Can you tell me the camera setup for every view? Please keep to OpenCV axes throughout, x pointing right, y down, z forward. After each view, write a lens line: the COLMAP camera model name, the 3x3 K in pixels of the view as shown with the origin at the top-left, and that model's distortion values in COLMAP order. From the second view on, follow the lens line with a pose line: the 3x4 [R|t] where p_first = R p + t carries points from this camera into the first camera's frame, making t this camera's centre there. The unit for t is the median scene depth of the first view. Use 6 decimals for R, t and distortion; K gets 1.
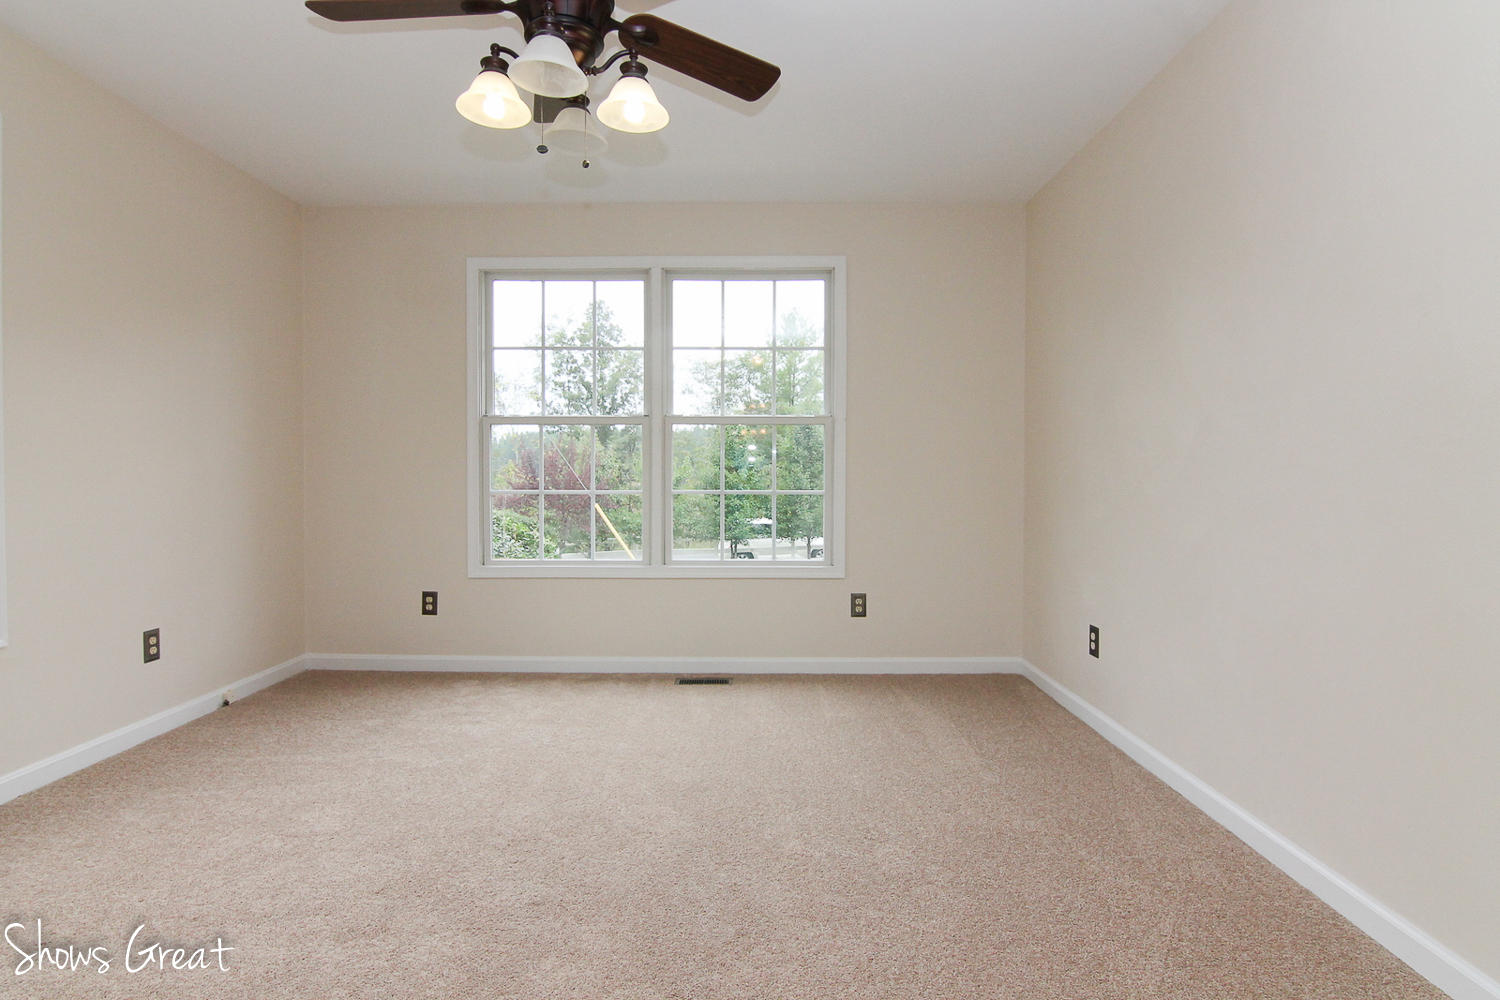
lens RADIAL K [[770.1, 0, 754.9], [0, 770.1, 497.3], [0, 0, 1]] dist [-0.014243, -0.004836]
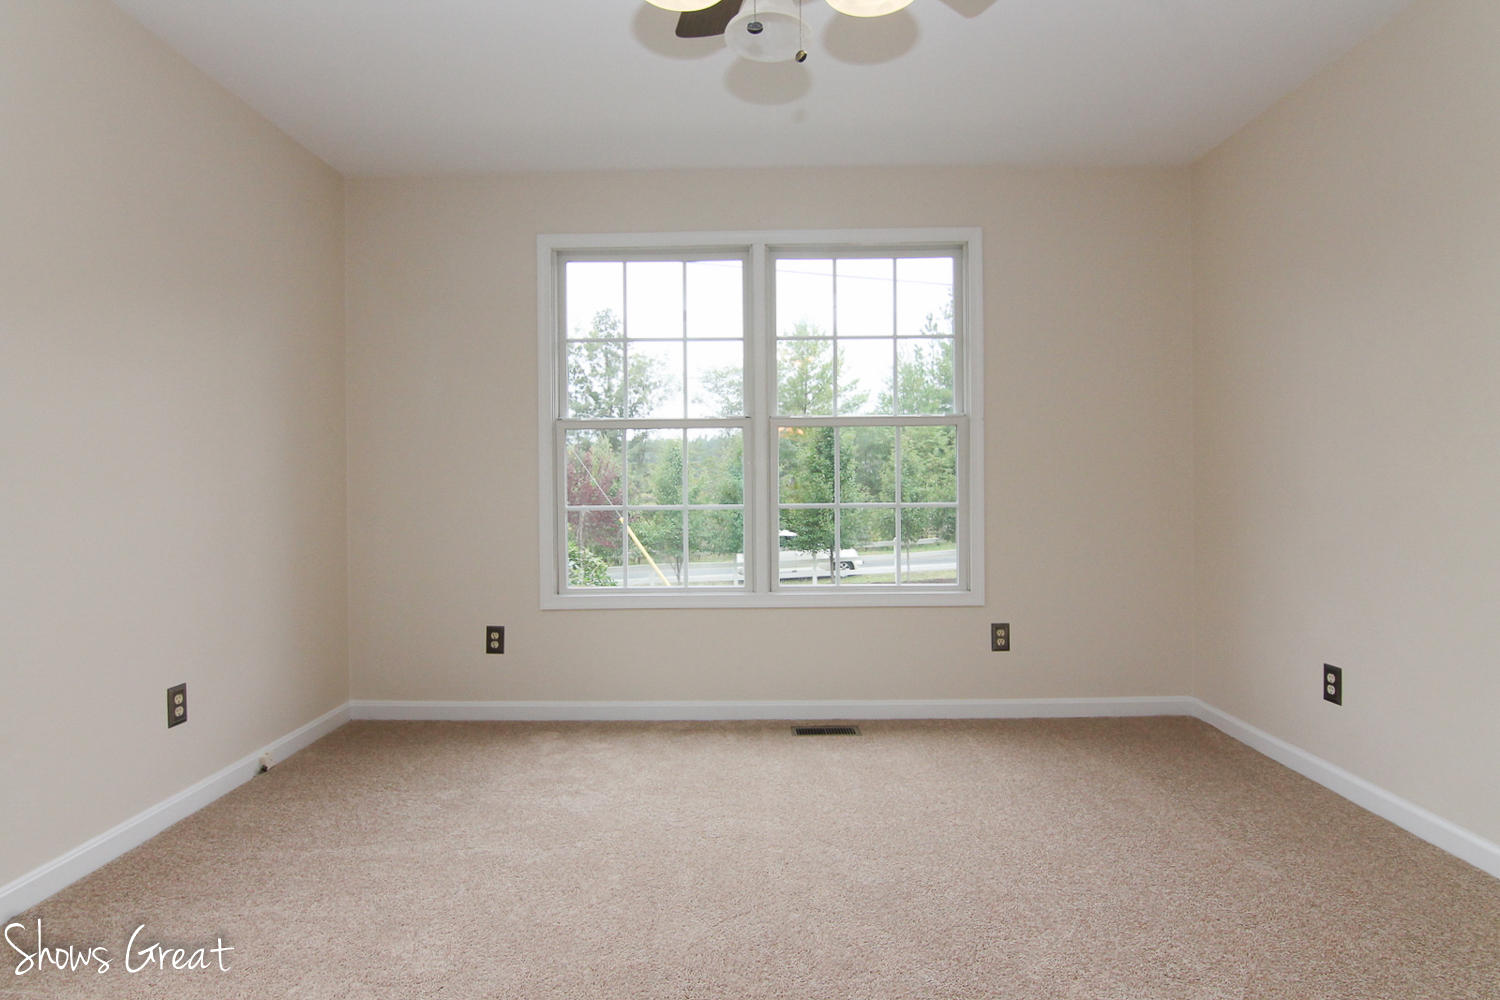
lens RADIAL K [[770.1, 0, 746.3], [0, 770.1, 497.8], [0, 0, 1]] dist [-0.014243, -0.004836]
pose [[0.999941, -0.010504, -0.002670, -0.147186], [0.010468, 0.999859, -0.013162, -0.005656], [0.002808, 0.013133, 0.999910, 0.153215]]
